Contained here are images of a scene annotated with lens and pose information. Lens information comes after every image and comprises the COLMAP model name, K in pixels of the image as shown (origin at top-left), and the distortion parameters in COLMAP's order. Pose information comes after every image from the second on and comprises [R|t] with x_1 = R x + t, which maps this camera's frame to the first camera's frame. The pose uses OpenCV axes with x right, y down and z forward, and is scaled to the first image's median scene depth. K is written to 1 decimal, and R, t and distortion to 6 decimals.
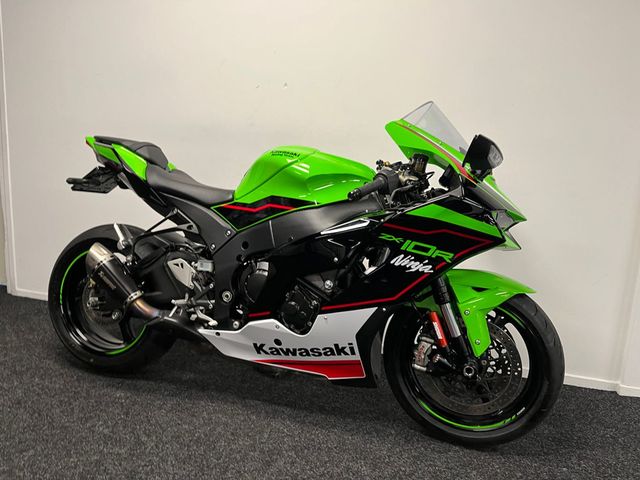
lens RADIAL K [[489.2, 0, 316.0], [0, 489.2, 240.1], [0, 0, 1]] dist [0.059839, -0.058699]
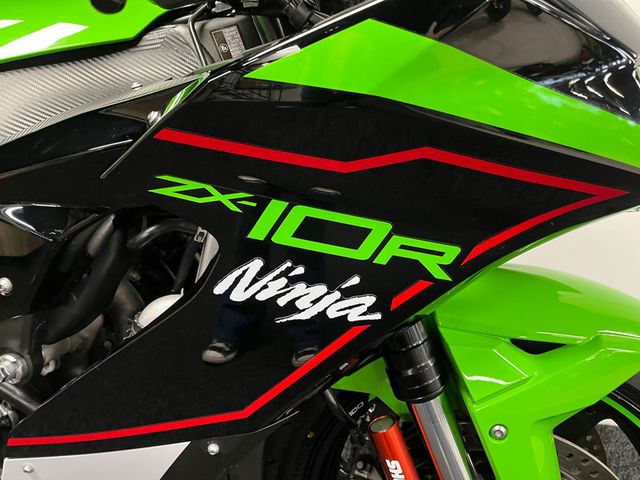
lens RADIAL K [[489.2, 0, 316.0], [0, 489.2, 240.1], [0, 0, 1]] dist [0.059839, -0.058699]
pose [[0.996951, -0.045617, 0.063310, 0.175841], [0.036274, 0.989263, 0.141575, -0.012360], [-0.069089, -0.138847, 0.987901, 0.698188]]
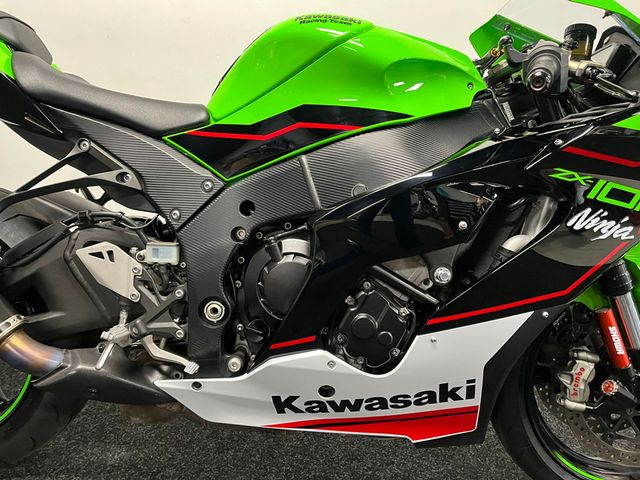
lens RADIAL K [[489.2, 0, 316.0], [0, 489.2, 240.1], [0, 0, 1]] dist [0.059839, -0.058699]
pose [[0.963327, -0.054628, 0.262712, -0.224596], [0.043348, 0.997880, 0.048547, 0.023396], [-0.264807, -0.035378, 0.963652, 0.523612]]
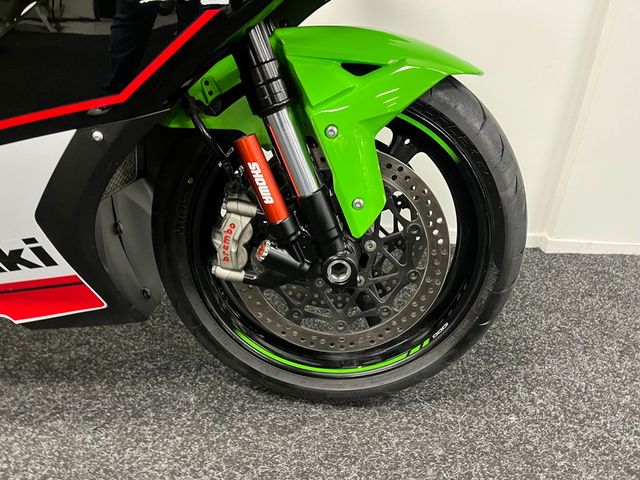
lens RADIAL K [[489.2, 0, 316.0], [0, 489.2, 240.1], [0, 0, 1]] dist [0.059839, -0.058699]
pose [[0.962517, -0.113554, 0.246305, 0.181975], [0.039500, 0.957142, 0.286912, 0.112963], [-0.268329, -0.266429, 0.925751, 0.596150]]
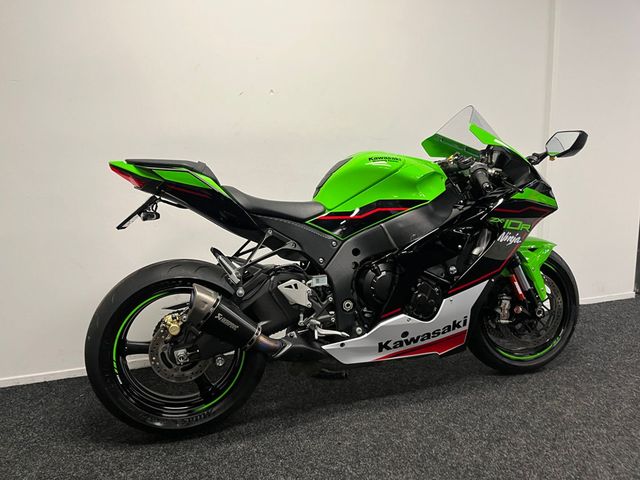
lens RADIAL K [[478.6, 0, 320.0], [0, 478.6, 240.0], [0, 0, 1]] dist [0.068862, -0.081114]
pose [[0.837006, -0.174313, 0.518687, -0.767959], [0.167823, 0.983997, 0.059872, -0.092490], [-0.520823, 0.036934, 0.852865, 0.199223]]
